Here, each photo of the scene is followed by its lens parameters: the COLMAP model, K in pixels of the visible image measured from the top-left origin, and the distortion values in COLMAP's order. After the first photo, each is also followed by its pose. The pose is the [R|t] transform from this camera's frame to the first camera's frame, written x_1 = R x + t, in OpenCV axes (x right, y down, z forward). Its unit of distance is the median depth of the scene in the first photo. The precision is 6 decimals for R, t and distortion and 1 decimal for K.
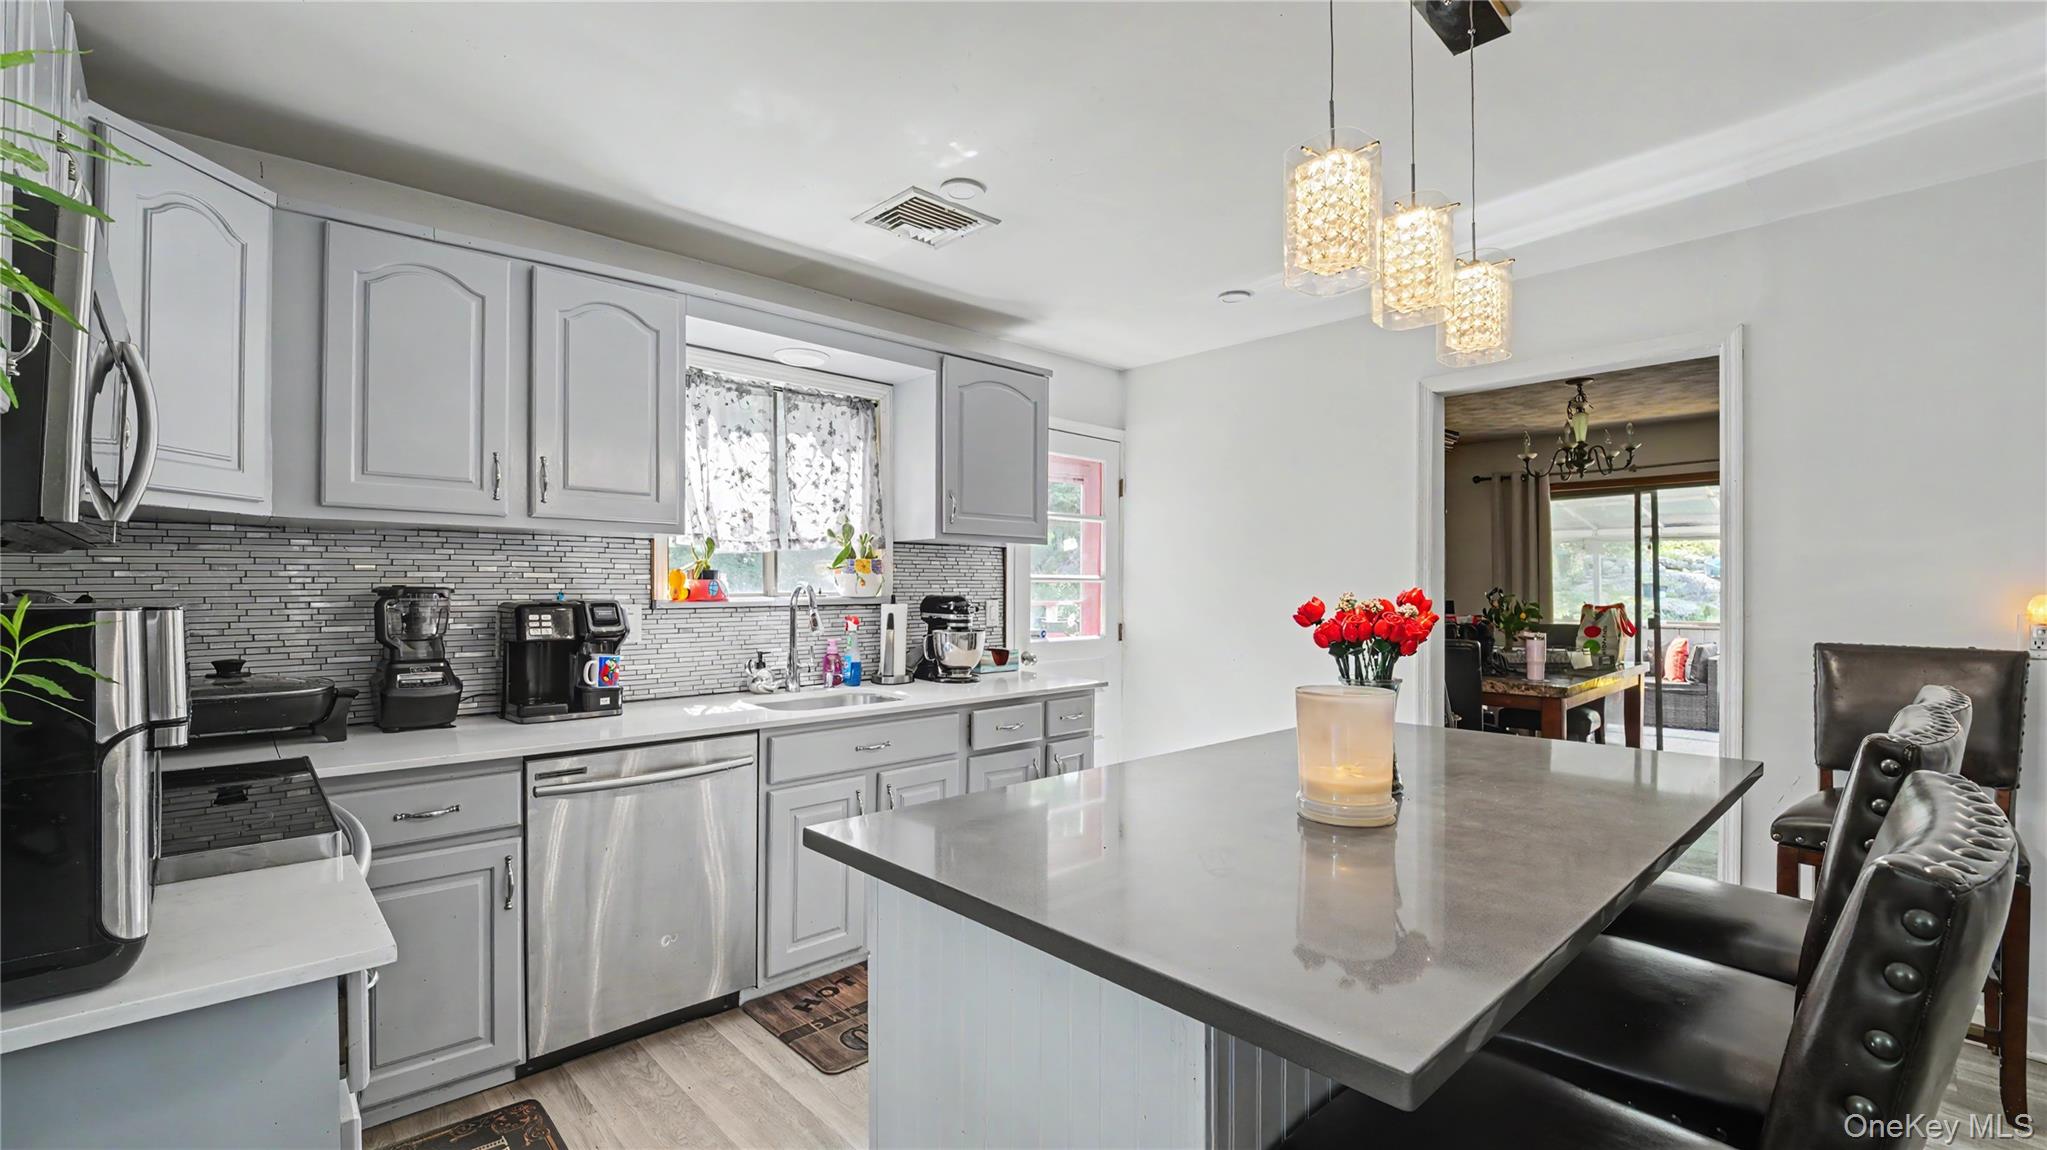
lens RADIAL K [[869.9, 0, 1029.8], [0, 869.9, 589.8], [0, 0, 1]] dist [-0.000669, -0.009191]
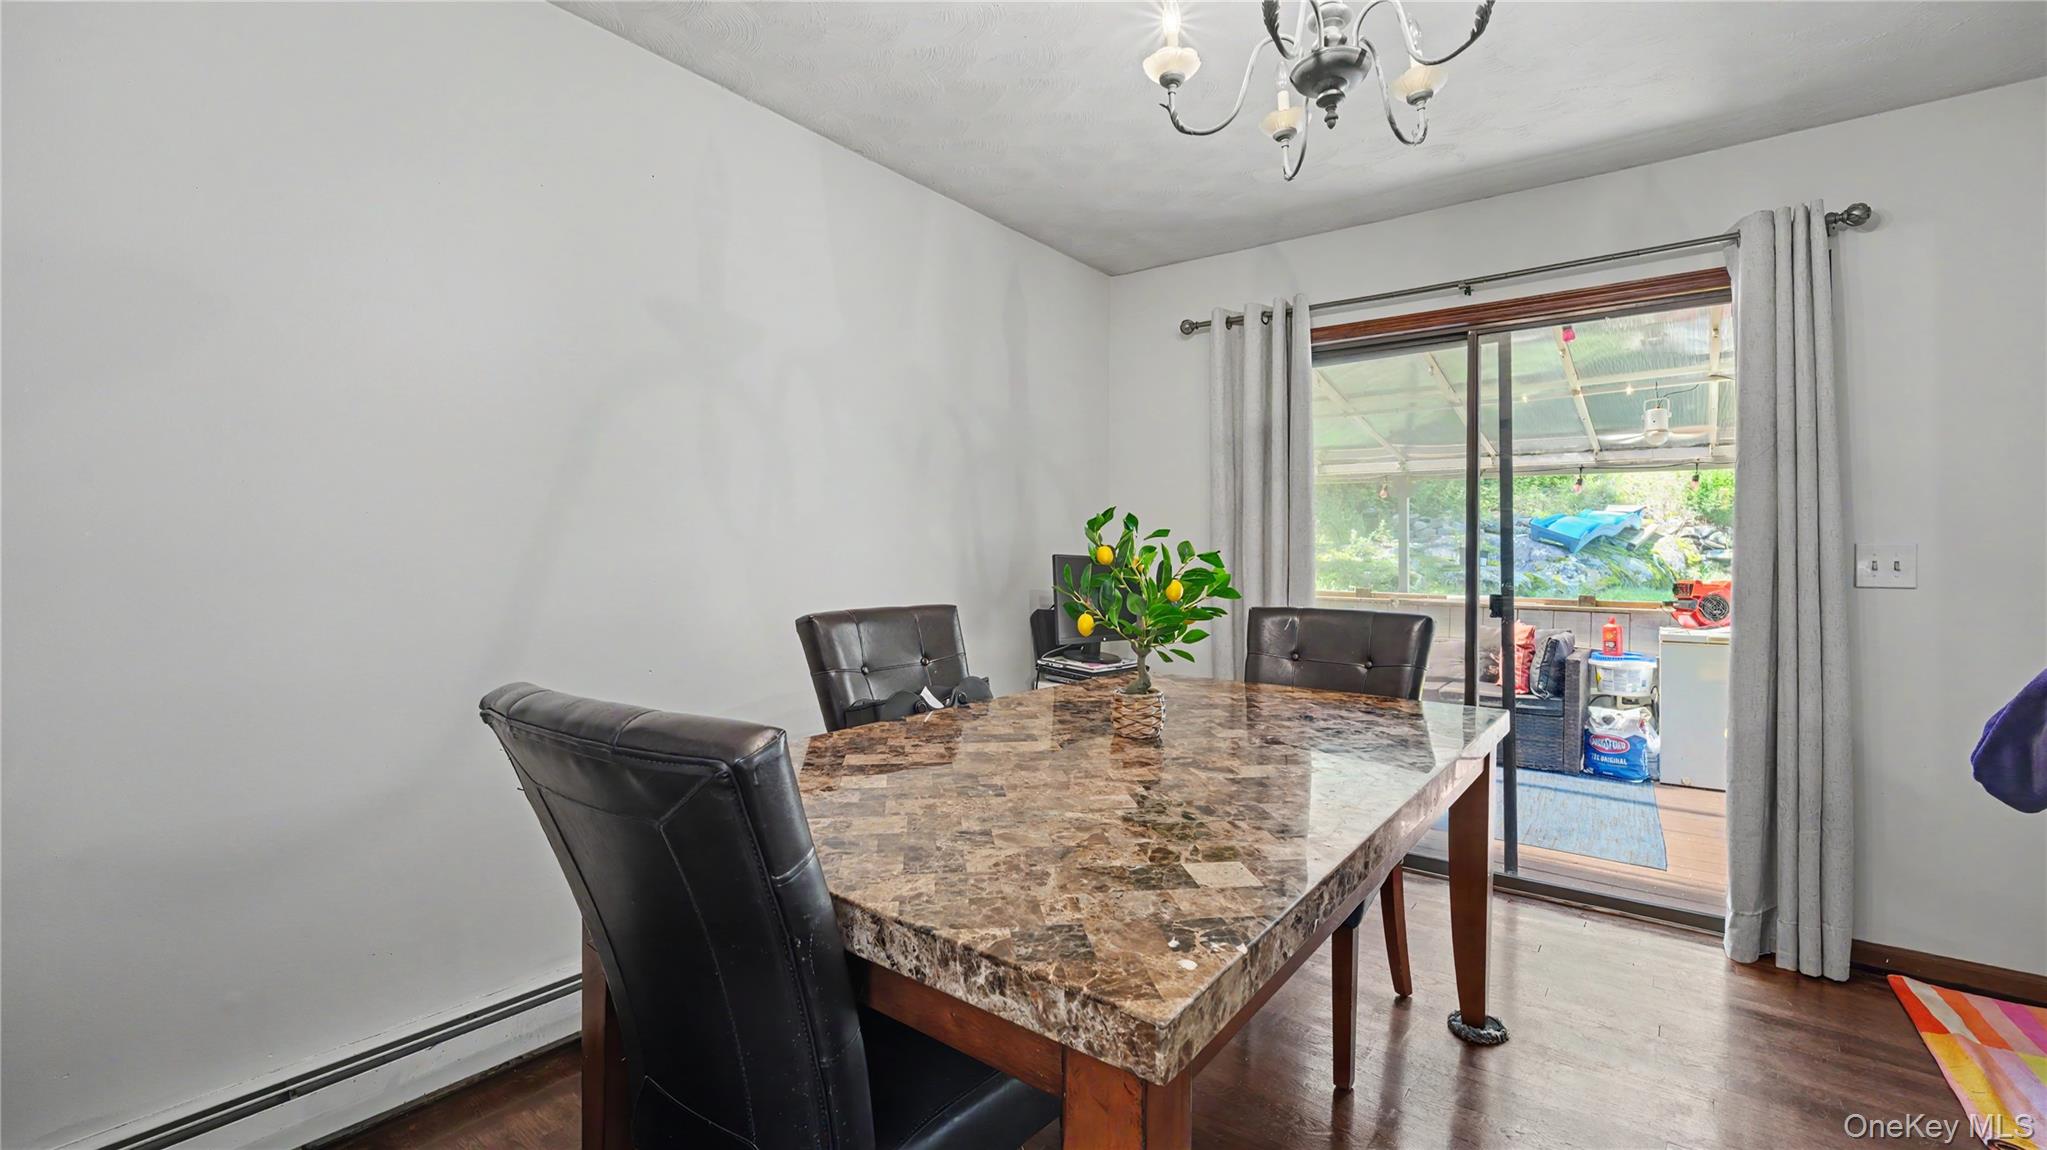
lens RADIAL K [[869.9, 0, 1009.3], [0, 869.9, 565.5], [0, 0, 1]] dist [-0.000669, -0.009191]
pose [[0.989445, 0.005841, 0.144793, 0.651006], [-0.006749, 0.999961, 0.005780, 0.027021], [-0.144753, -0.006696, 0.989445, 0.968915]]
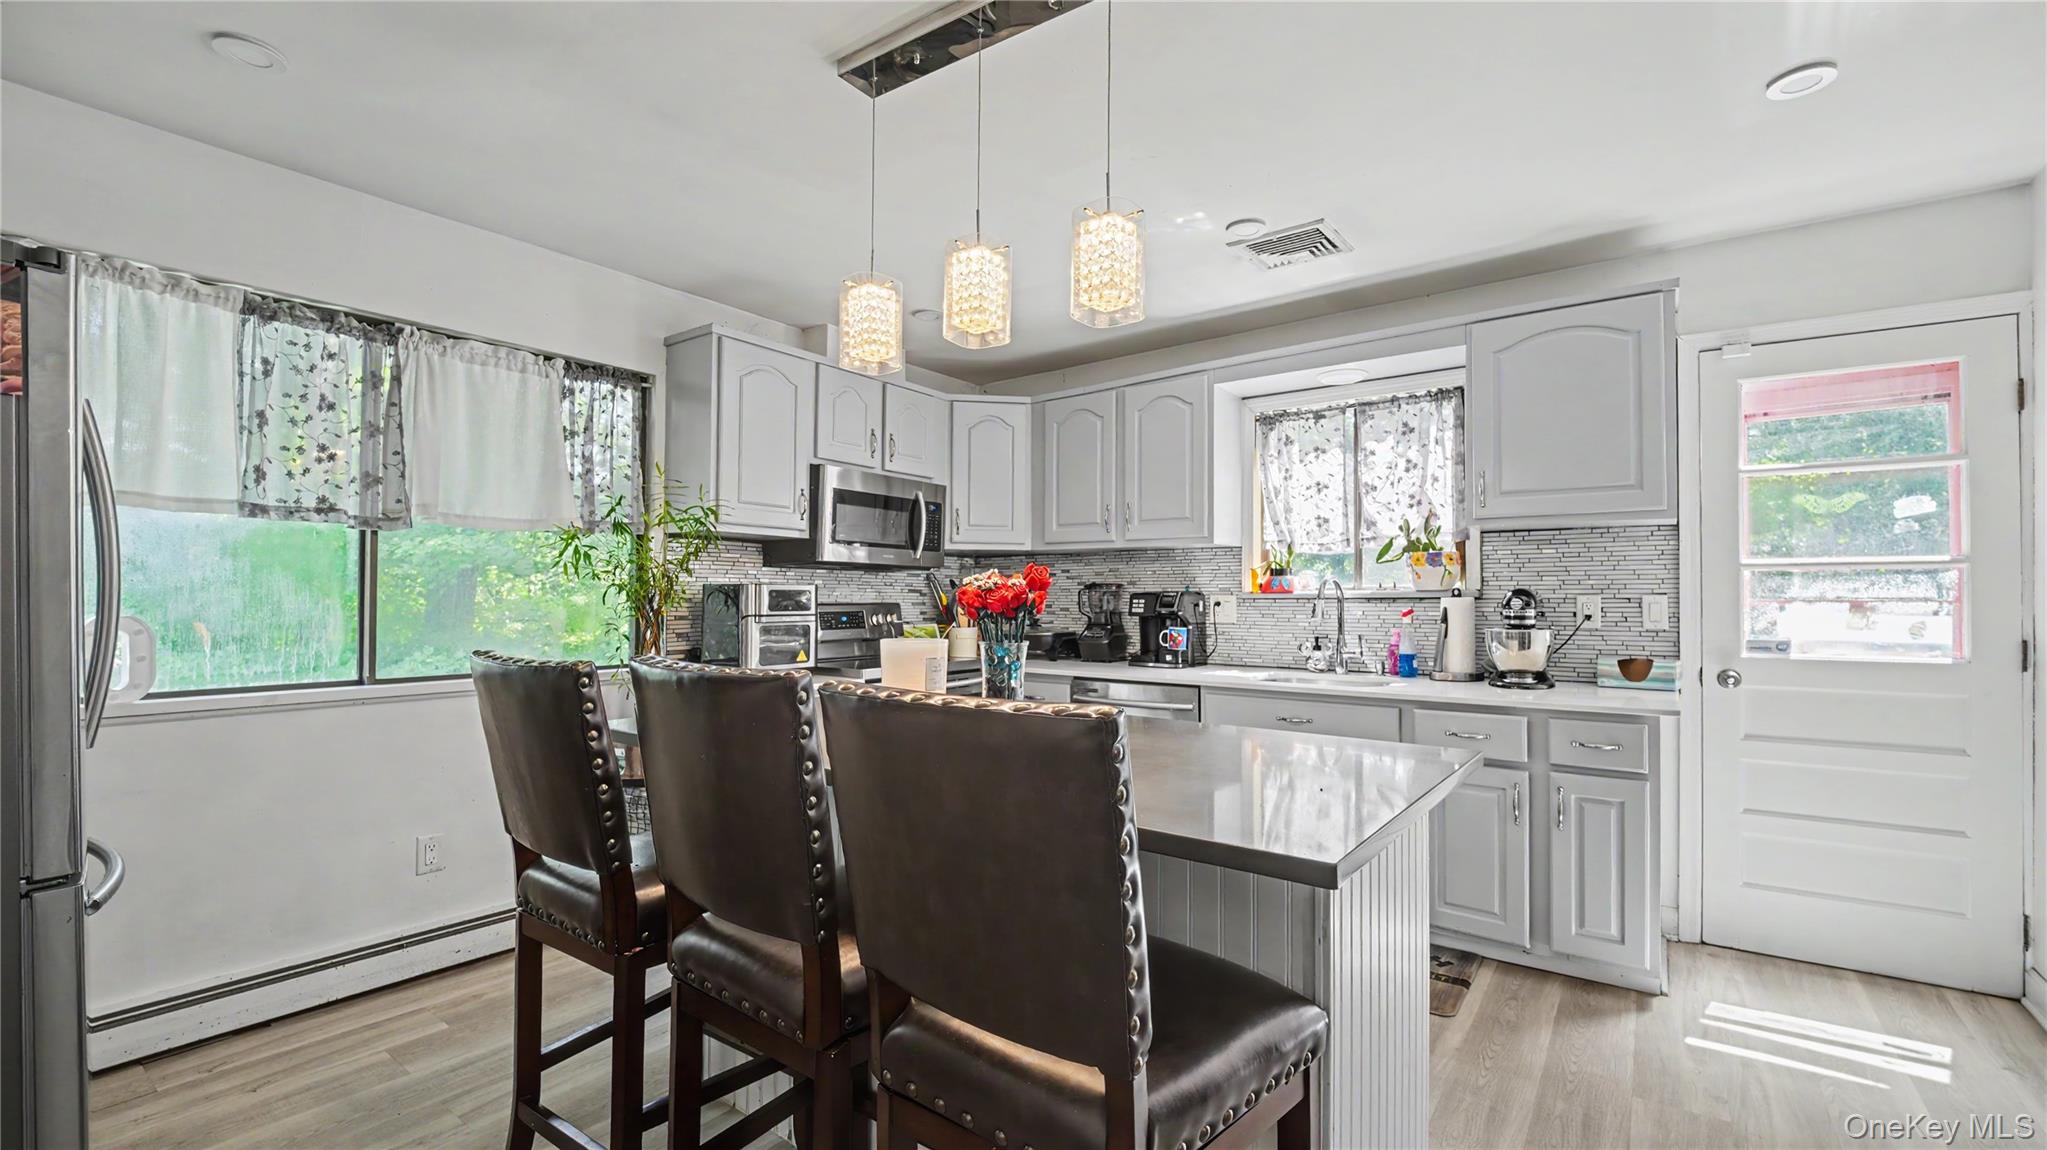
lens RADIAL K [[869.9, 0, 1022.8], [0, 869.9, 580.6], [0, 0, 1]] dist [-0.000669, -0.009191]
pose [[0.160089, -0.018087, -0.986937, 0.663378], [-0.002154, 0.999823, -0.018672, 0.015673], [0.987100, 0.005115, 0.160022, 0.352671]]
